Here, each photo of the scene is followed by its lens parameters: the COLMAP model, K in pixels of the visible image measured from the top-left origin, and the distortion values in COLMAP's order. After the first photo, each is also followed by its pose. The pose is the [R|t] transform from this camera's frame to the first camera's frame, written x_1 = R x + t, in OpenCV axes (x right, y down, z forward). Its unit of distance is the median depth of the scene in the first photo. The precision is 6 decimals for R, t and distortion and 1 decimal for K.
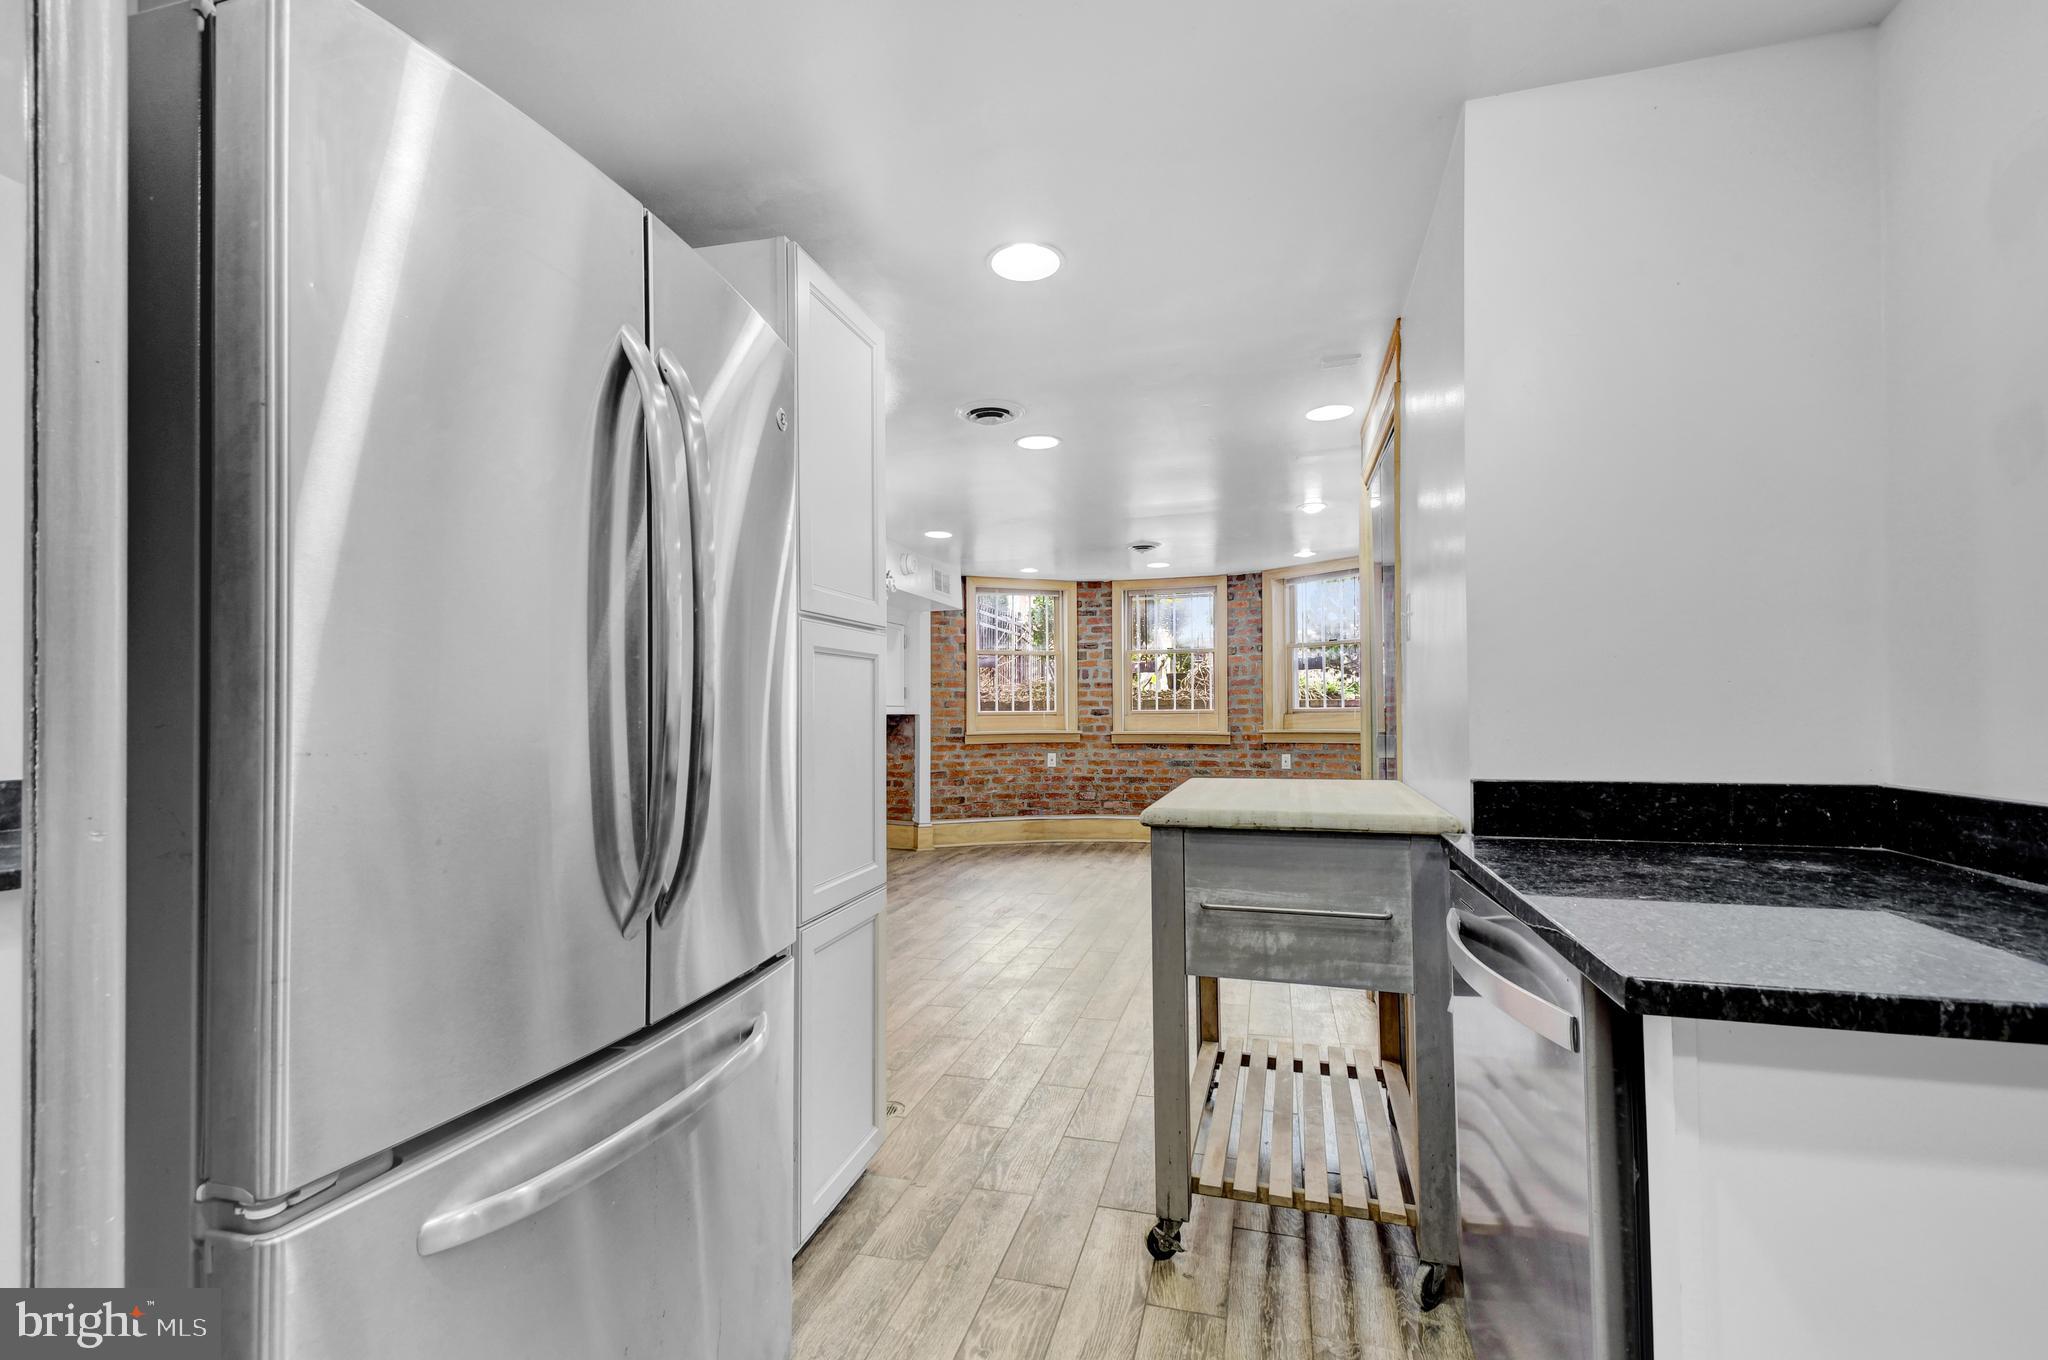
lens RADIAL K [[914.7, 0, 1034.4], [0, 914.7, 690.0], [0, 0, 1]] dist [0.029120, -0.000379]
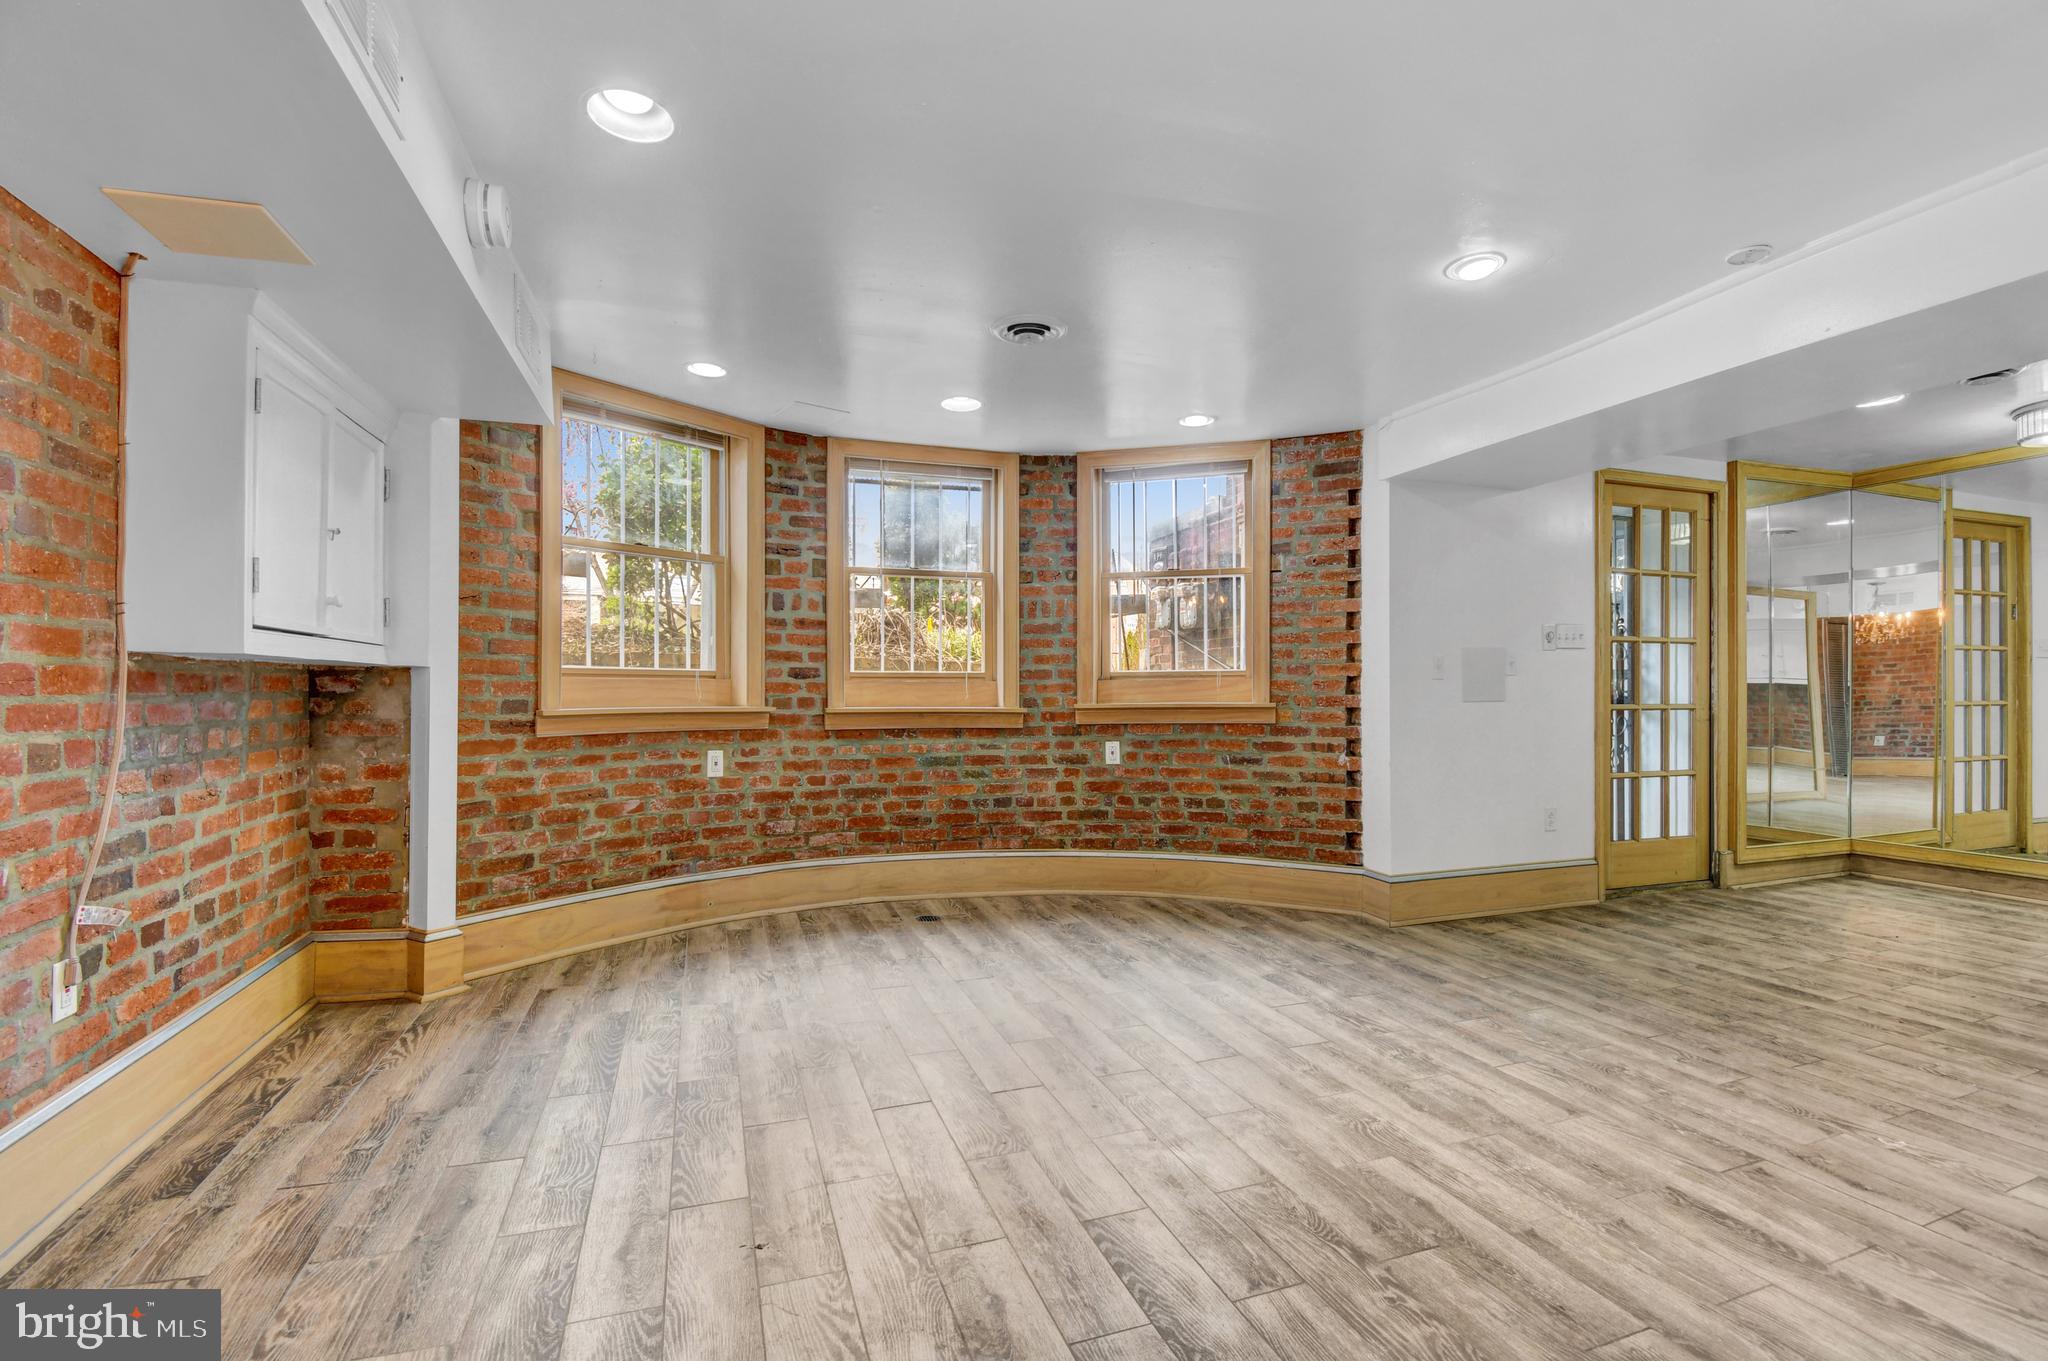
lens RADIAL K [[914.7, 0, 1010.8], [0, 914.7, 687.0], [0, 0, 1]] dist [0.029120, -0.000379]
pose [[0.809947, 0.011260, 0.586396, -0.151979], [-0.019189, 0.999789, 0.007305, 0.026671], [-0.586190, -0.017169, 0.809992, 0.490907]]
